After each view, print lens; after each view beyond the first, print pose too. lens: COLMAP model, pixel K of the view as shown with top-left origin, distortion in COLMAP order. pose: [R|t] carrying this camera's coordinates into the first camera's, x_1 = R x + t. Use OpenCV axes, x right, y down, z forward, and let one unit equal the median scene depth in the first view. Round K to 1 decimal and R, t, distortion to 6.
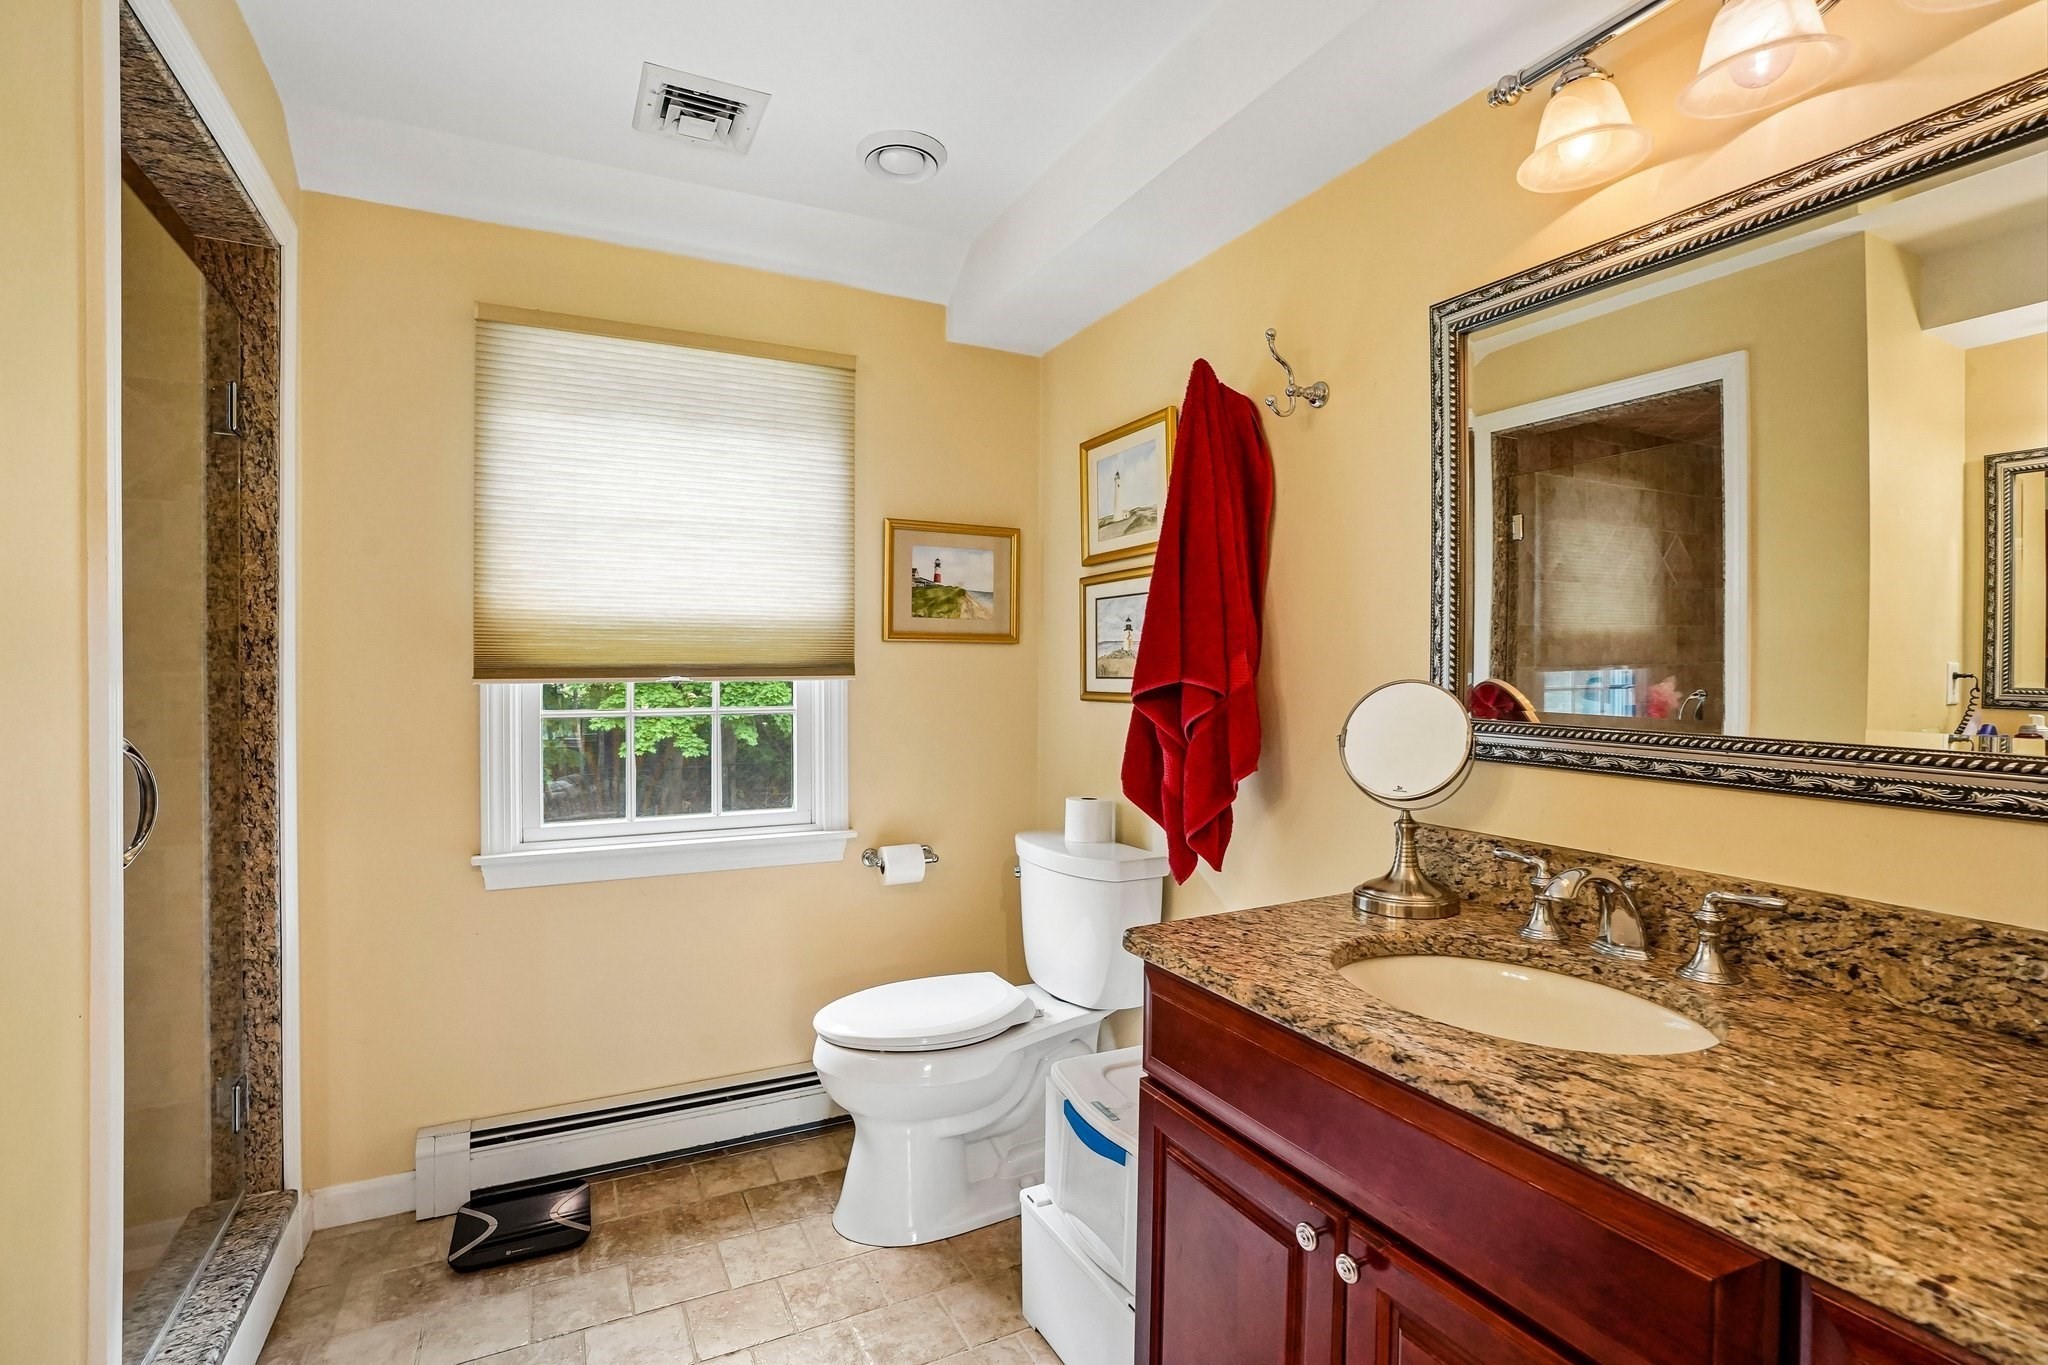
lens RADIAL K [[936.0, 0, 1030.4], [0, 936.0, 672.7], [0, 0, 1]] dist [-0.041645, 0.013710]
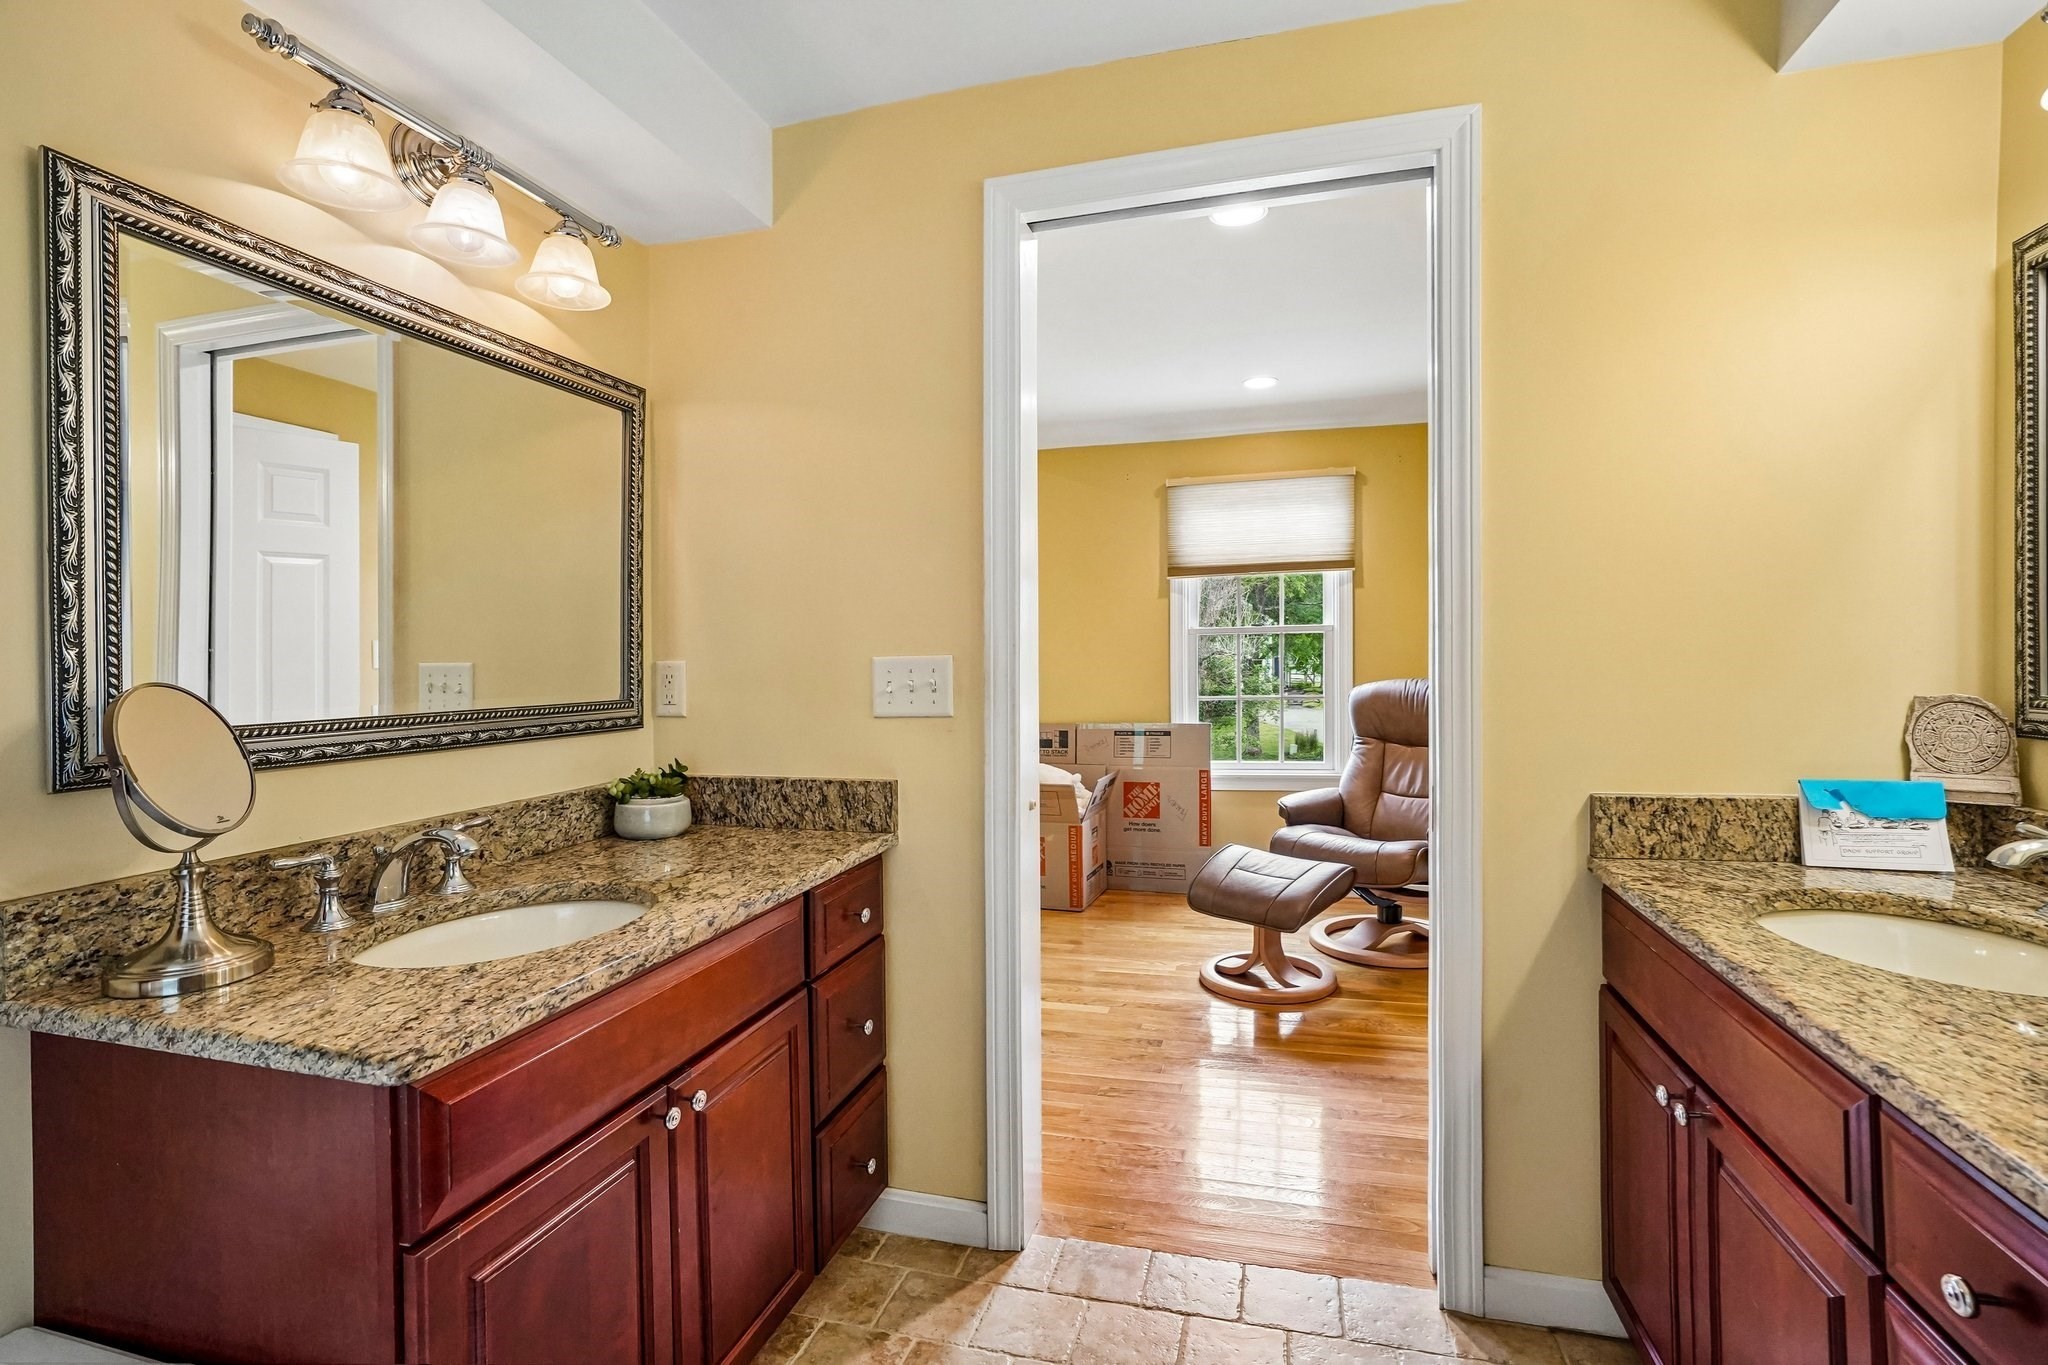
lens RADIAL K [[936.0, 0, 1037.6], [0, 936.0, 671.0], [0, 0, 1]] dist [-0.041645, 0.013710]
pose [[-0.726517, -0.010561, 0.687068, -0.780405], [0.009452, 0.999634, 0.025360, -0.016236], [-0.687084, 0.024919, -0.726151, 1.326701]]
